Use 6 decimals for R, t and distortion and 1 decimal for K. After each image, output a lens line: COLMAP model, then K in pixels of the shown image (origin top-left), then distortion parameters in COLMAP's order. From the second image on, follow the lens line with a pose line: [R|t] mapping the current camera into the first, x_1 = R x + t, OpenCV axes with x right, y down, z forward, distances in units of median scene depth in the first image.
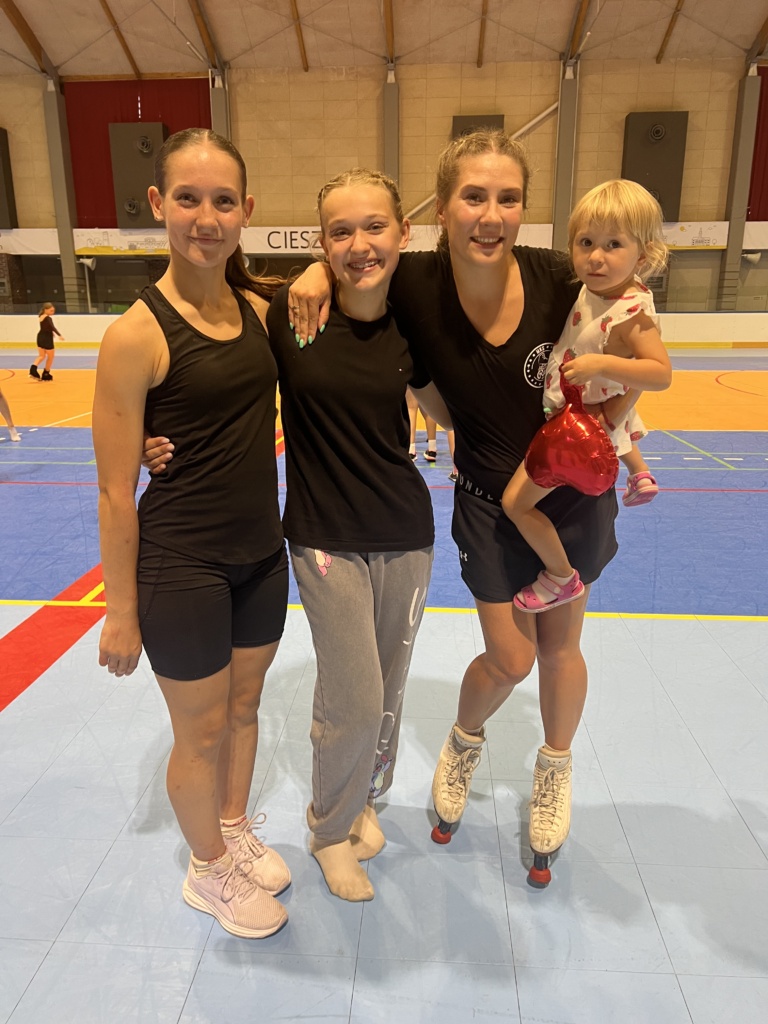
lens RADIAL K [[834.6, 0, 387.8], [0, 834.6, 541.7], [0, 0, 1]] dist [-0.007502, 0.003547]
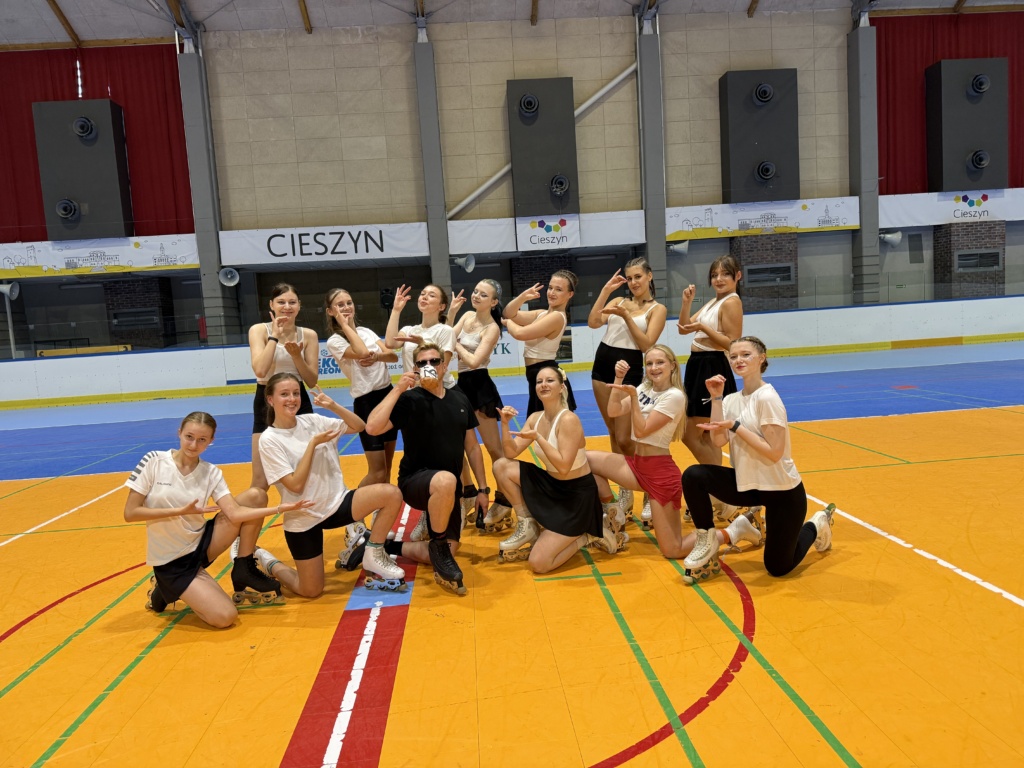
lens RADIAL K [[710.9, 0, 516.6], [0, 710.9, 383.2], [0, 0, 1]] dist [0.063585, -0.080129]
pose [[0.987142, -0.073411, 0.141992, -0.027721], [0.097674, 0.980196, -0.172266, -0.118253], [-0.126534, 0.183920, 0.974763, 0.392648]]
